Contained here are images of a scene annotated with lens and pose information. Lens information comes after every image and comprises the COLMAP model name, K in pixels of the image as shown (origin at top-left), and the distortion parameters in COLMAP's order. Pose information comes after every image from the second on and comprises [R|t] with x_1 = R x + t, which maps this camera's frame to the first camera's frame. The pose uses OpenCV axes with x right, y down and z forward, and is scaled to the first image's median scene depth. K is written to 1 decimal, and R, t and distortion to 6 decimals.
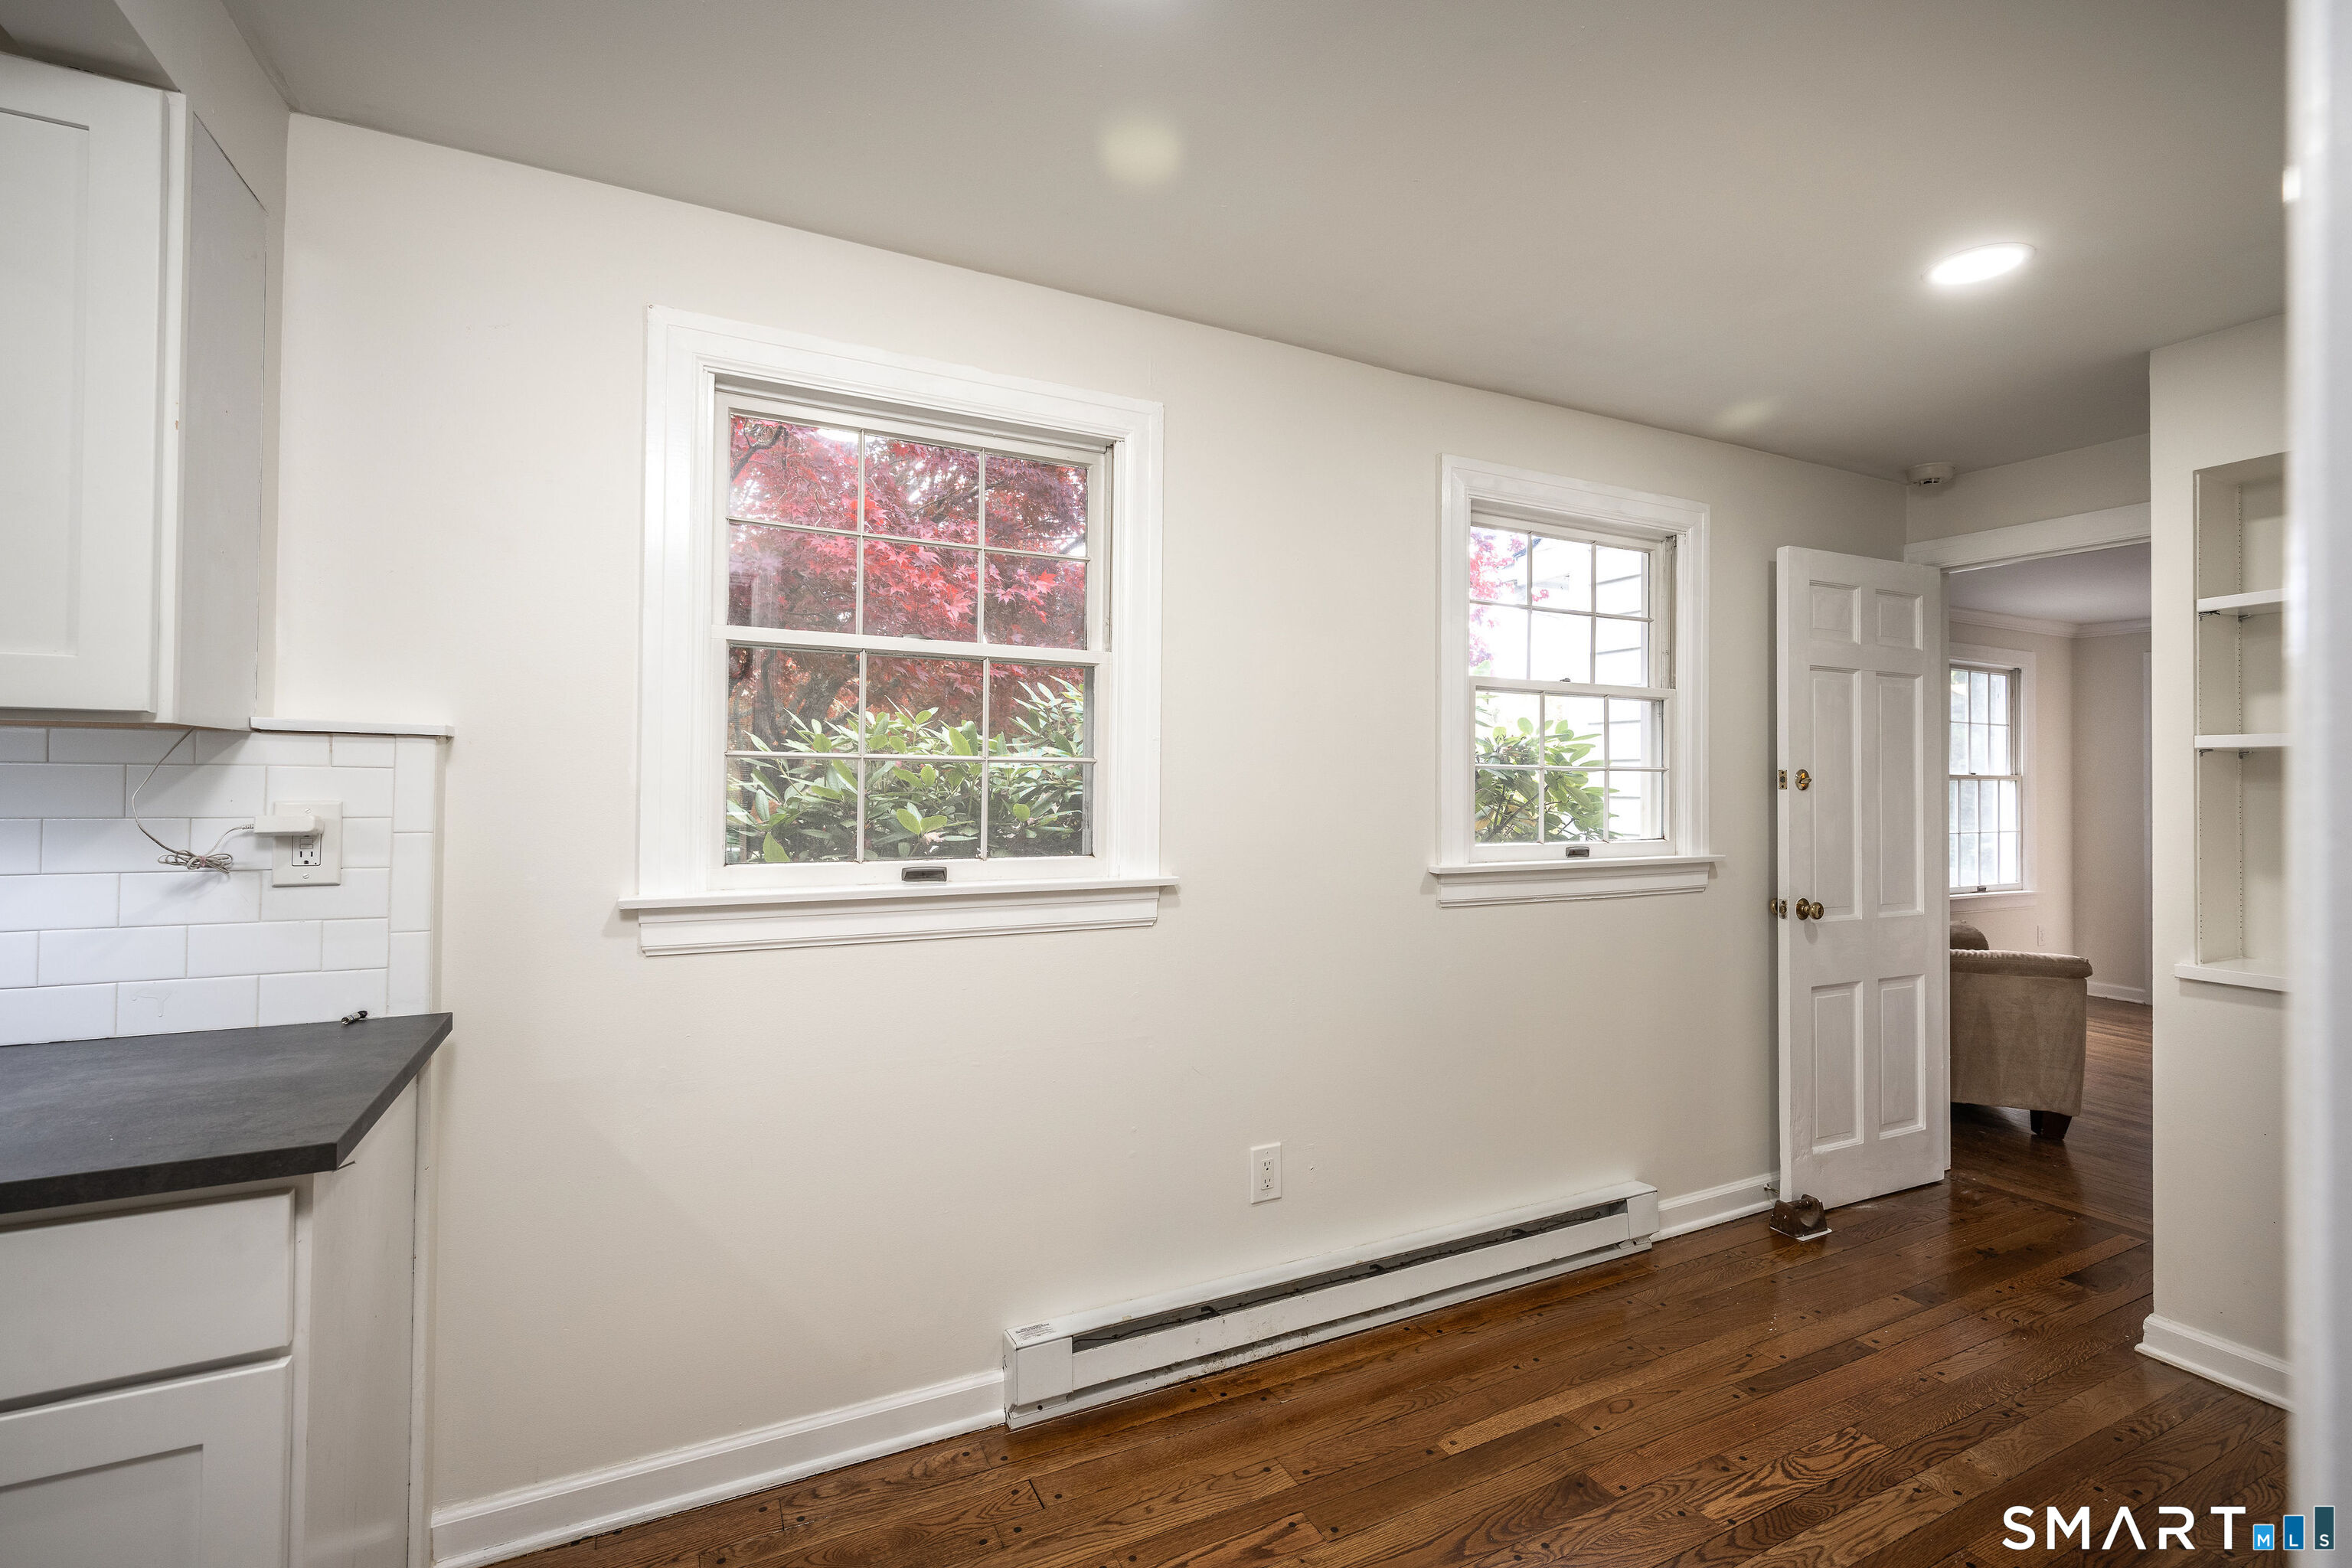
lens RADIAL K [[1042.7, 0, 1180.4], [0, 1042.7, 777.5], [0, 0, 1]] dist [-0.000964, 0.000603]
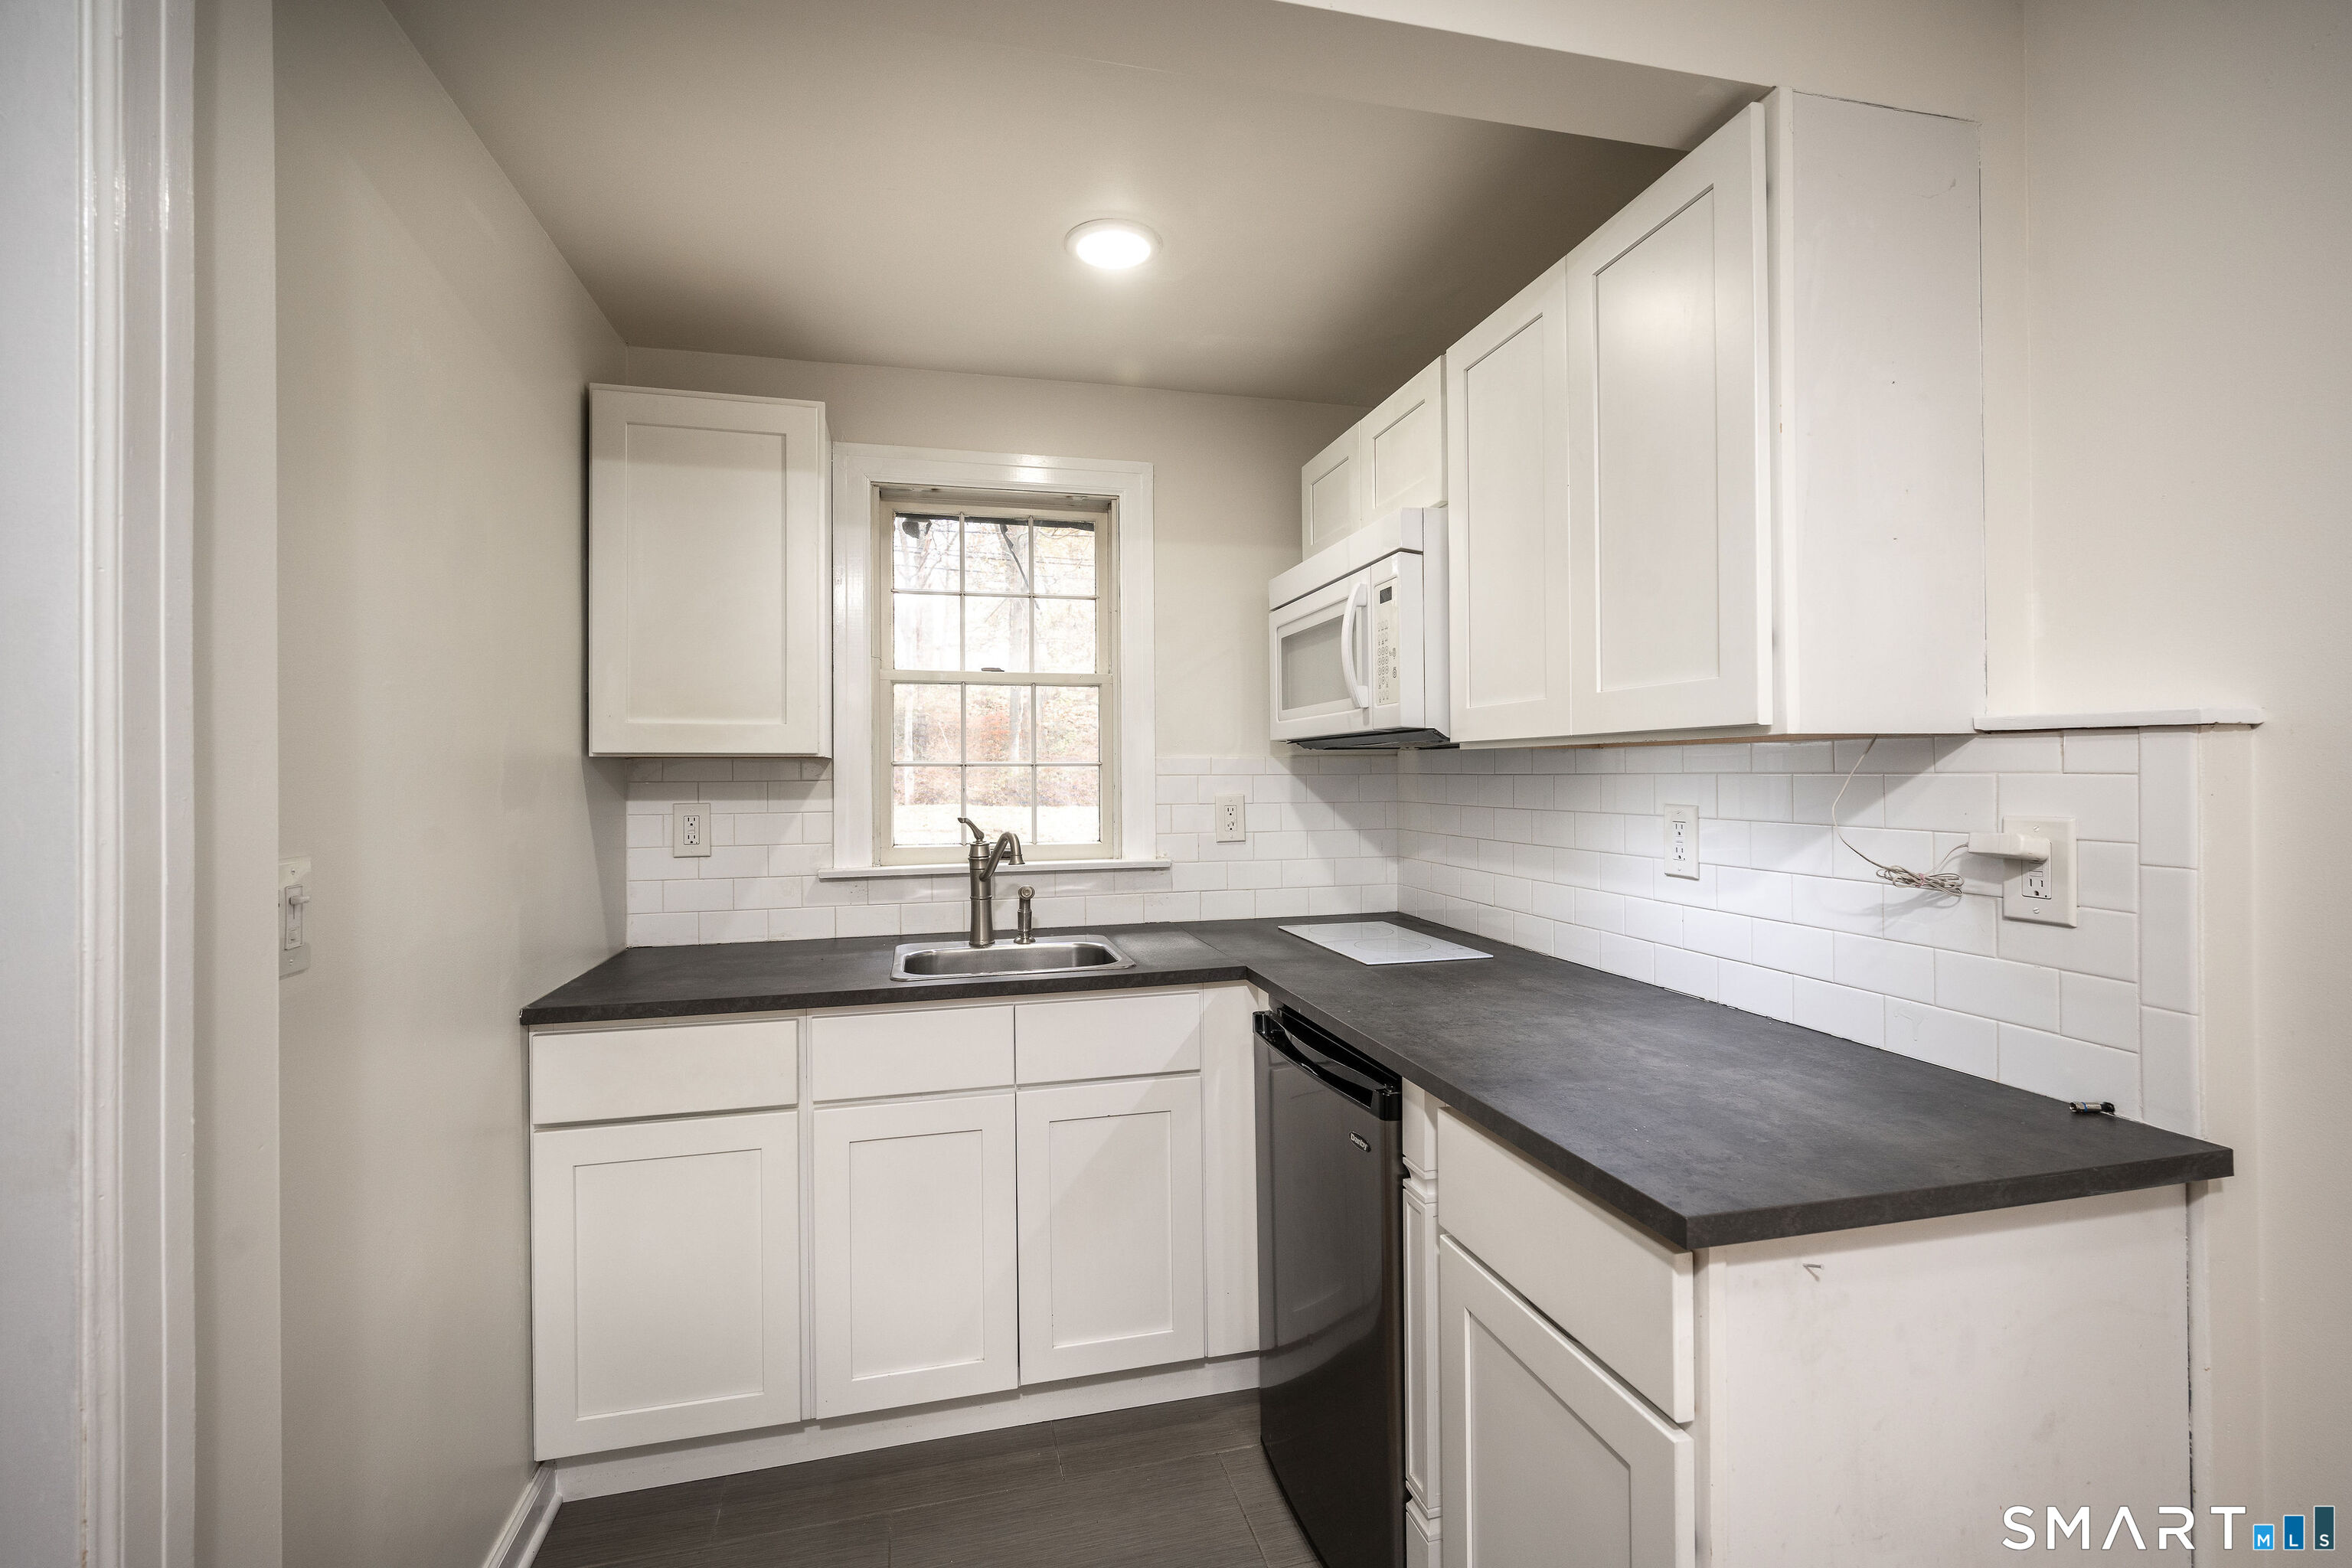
lens RADIAL K [[1042.7, 0, 1177.1], [0, 1042.7, 770.9], [0, 0, 1]] dist [-0.000964, 0.000603]
pose [[-0.218212, -0.009334, -0.975857, 0.087036], [0.008525, 0.999898, -0.011470, -0.009322], [0.975864, -0.010822, -0.218110, 0.531714]]
